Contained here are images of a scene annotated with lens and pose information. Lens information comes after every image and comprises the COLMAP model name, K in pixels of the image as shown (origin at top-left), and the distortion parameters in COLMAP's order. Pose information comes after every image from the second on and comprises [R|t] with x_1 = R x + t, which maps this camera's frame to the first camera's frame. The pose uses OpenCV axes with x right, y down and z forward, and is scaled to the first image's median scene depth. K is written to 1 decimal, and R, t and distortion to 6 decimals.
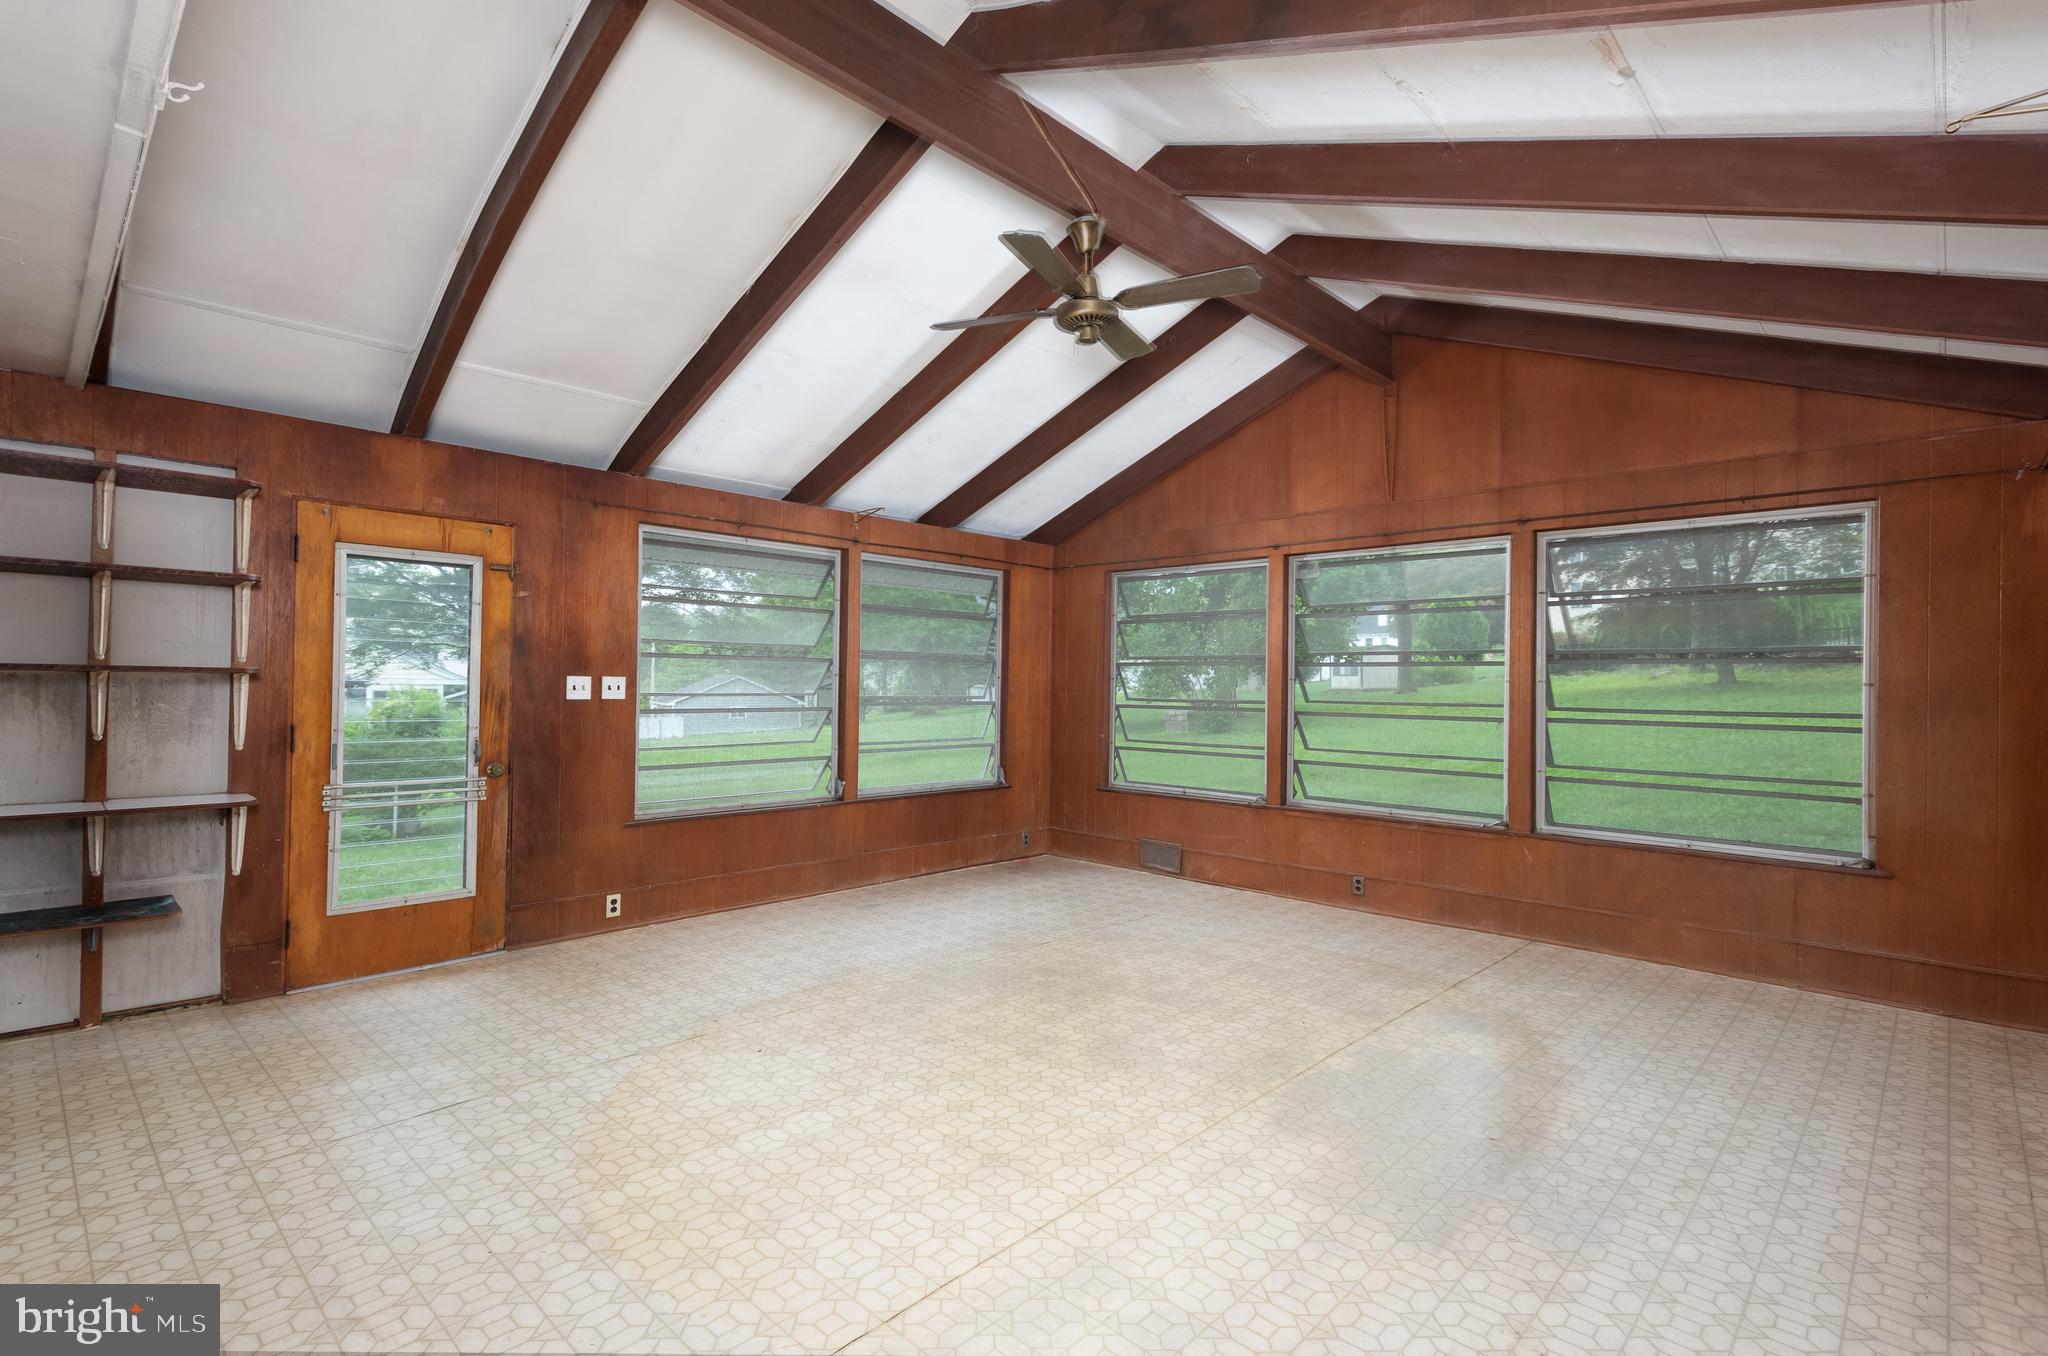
lens RADIAL K [[967.3, 0, 1034.3], [0, 967.3, 677.3], [0, 0, 1]] dist [0.011355, -0.003076]
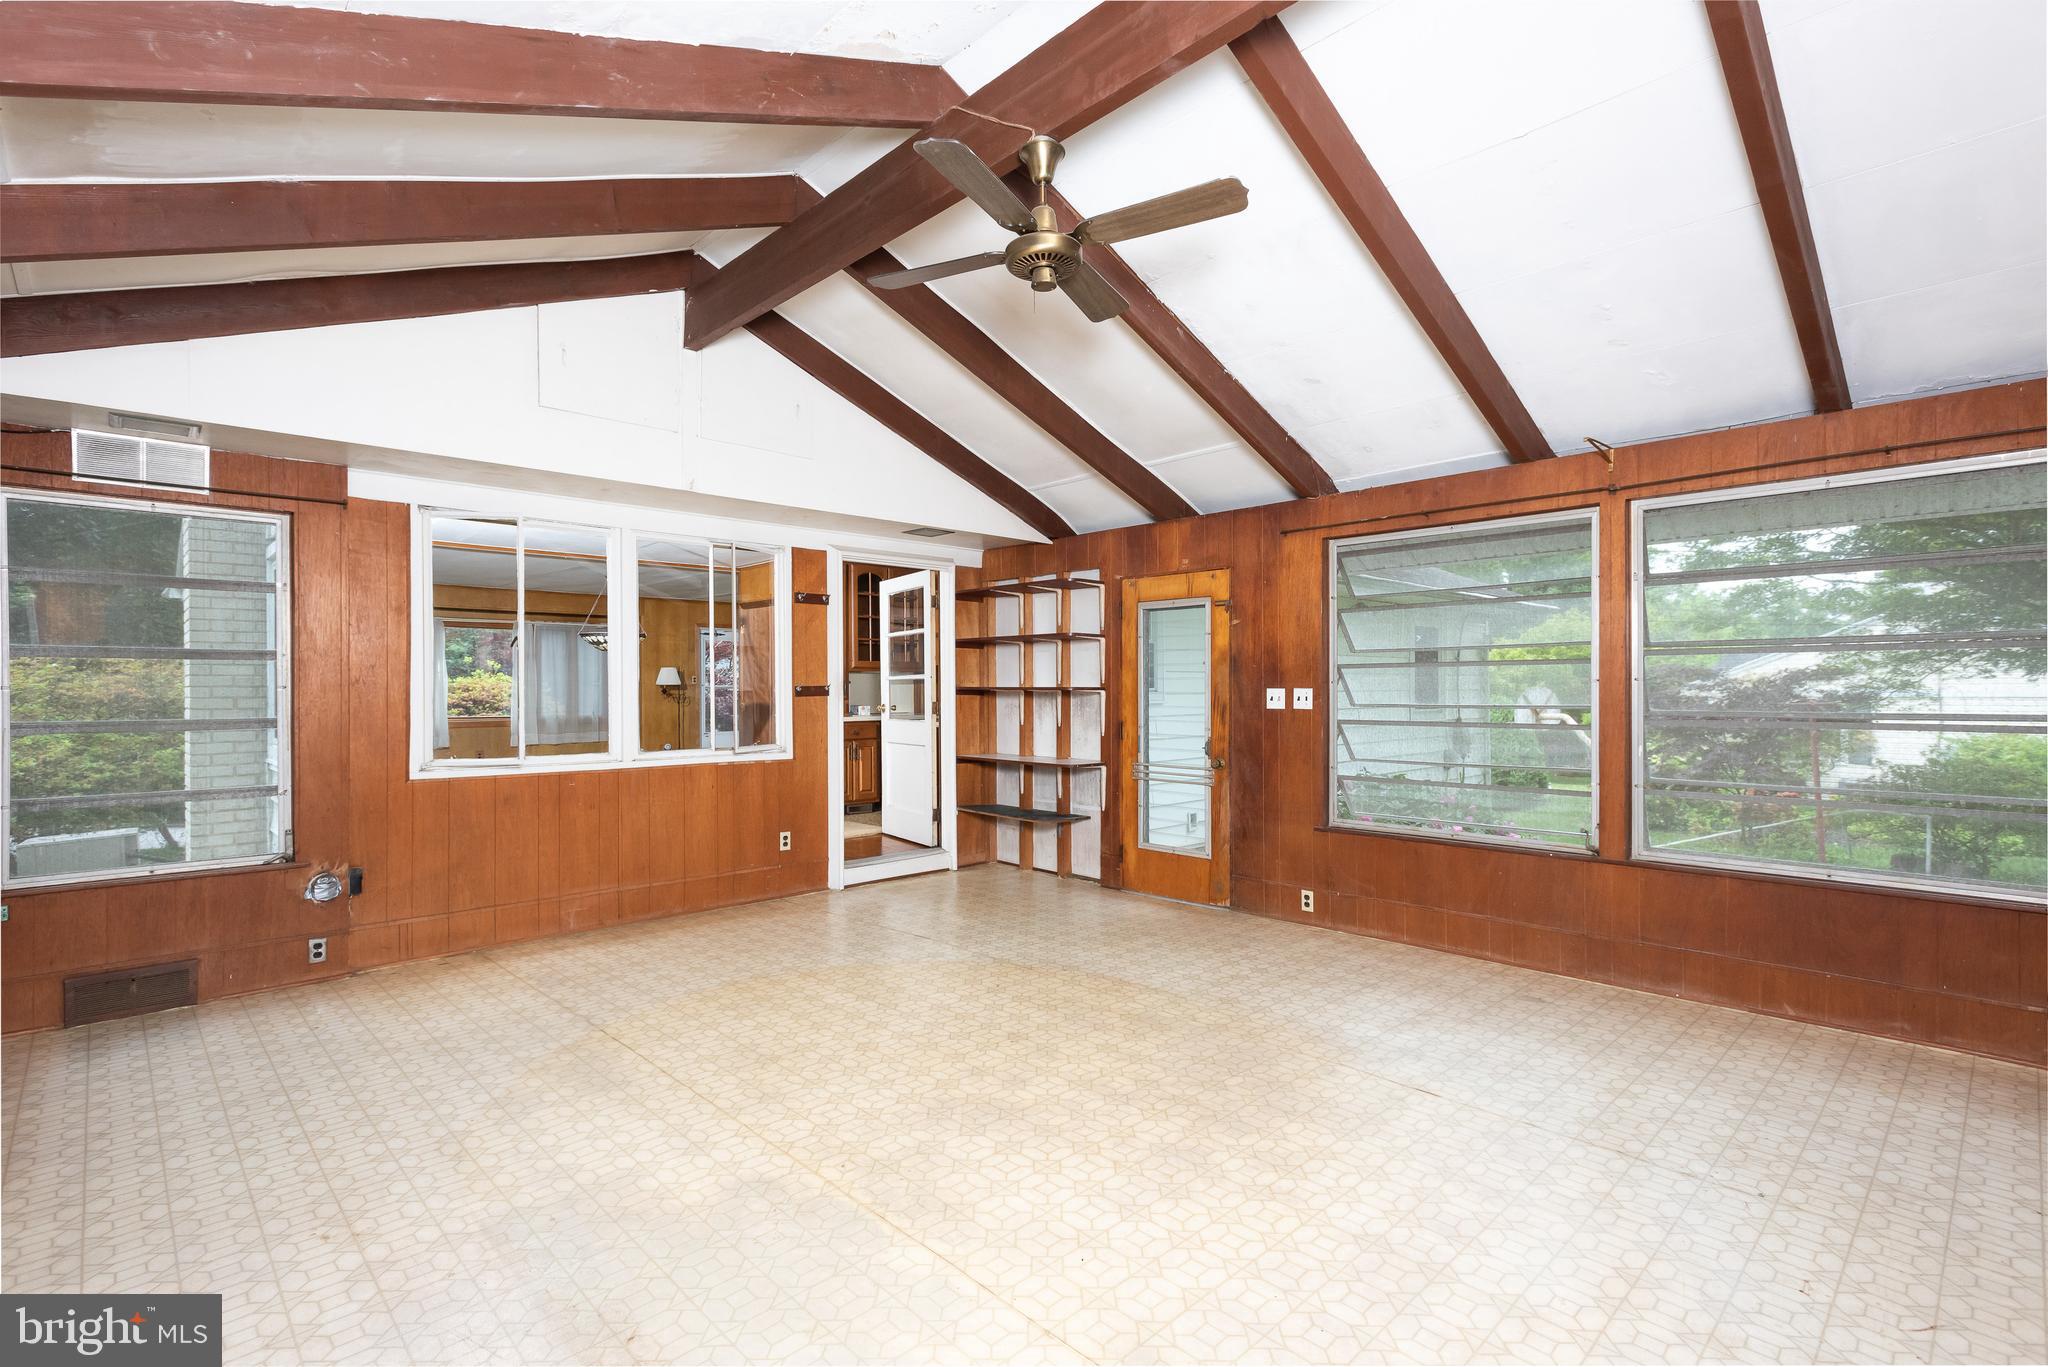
lens RADIAL K [[967.3, 0, 1034.5], [0, 967.3, 686.4], [0, 0, 1]] dist [0.011355, -0.003076]
pose [[-0.052551, -0.014016, -0.998520, 0.754784], [0.008029, 0.999863, -0.014458, 0.011914], [0.998586, -0.008777, -0.052431, 0.864985]]
